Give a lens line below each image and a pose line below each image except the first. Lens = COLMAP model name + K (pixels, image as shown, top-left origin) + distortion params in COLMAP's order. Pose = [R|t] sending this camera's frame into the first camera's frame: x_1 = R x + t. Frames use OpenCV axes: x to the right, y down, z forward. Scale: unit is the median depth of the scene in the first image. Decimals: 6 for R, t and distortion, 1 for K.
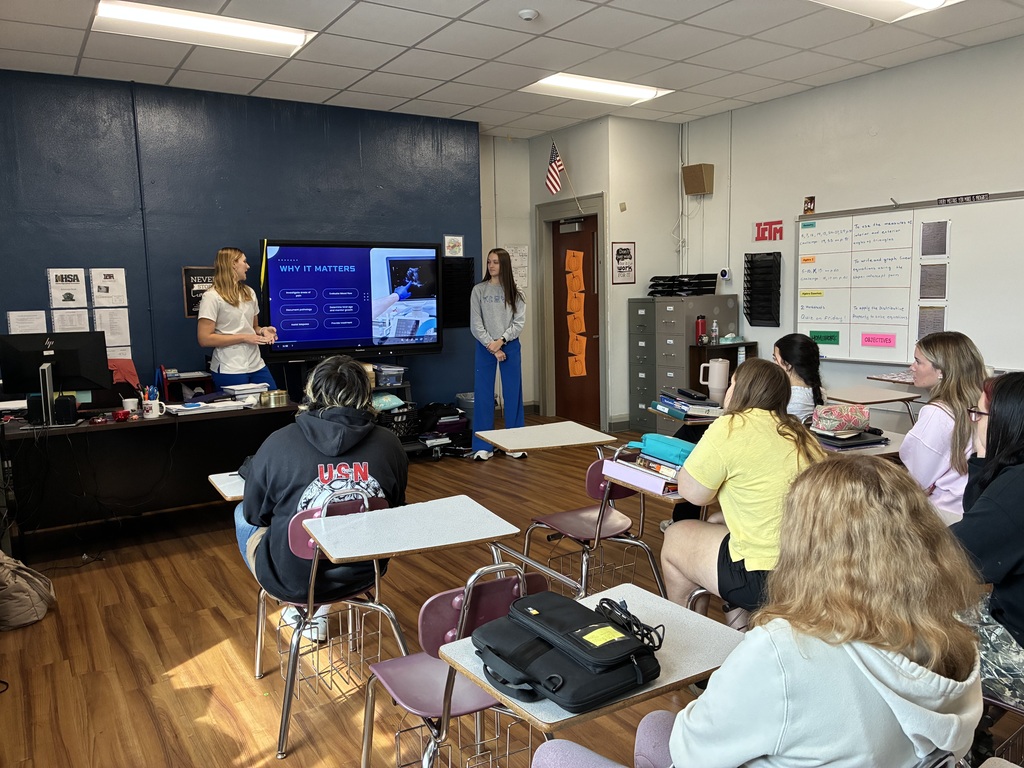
lens RADIAL K [[783.1, 0, 512.2], [0, 783.1, 386.0], [0, 0, 1]] dist [0.067746, -0.039518]
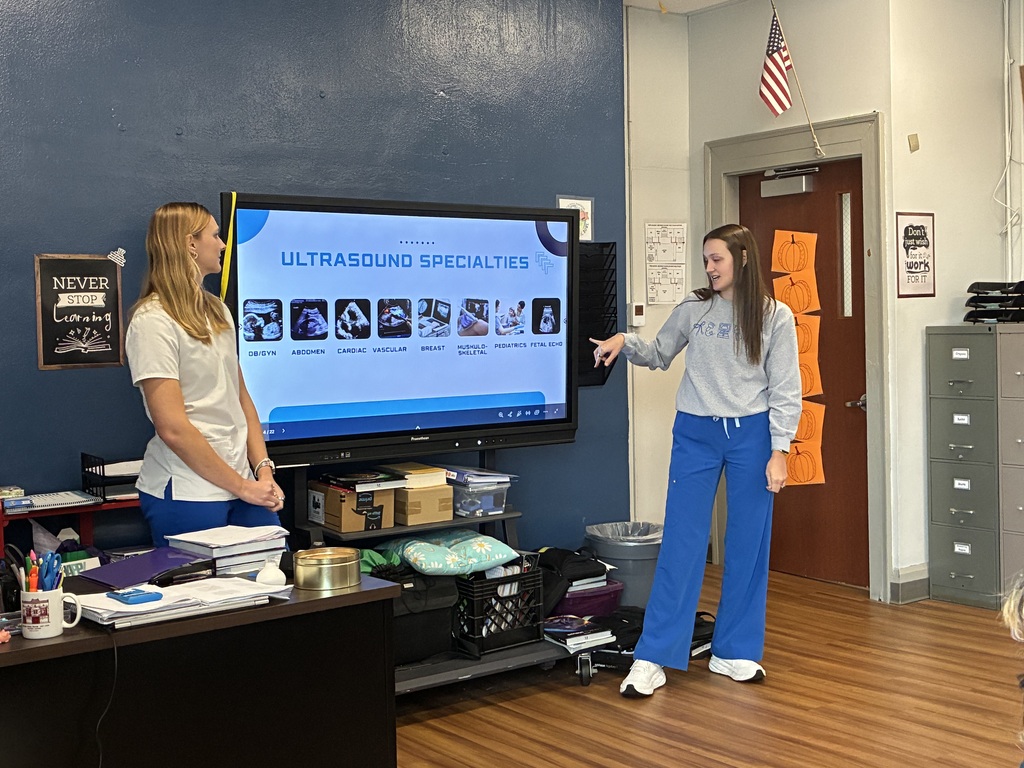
lens RADIAL K [[1286.0, 0, 511.1], [0, 1286.0, 383.7], [0, 0, 1]] dist [0.018156, 0.000000]
pose [[0.997880, -0.002792, 0.065024, -0.167717], [0.007604, 0.997238, -0.073877, -0.019508], [-0.064638, 0.074215, 0.995145, 0.228829]]
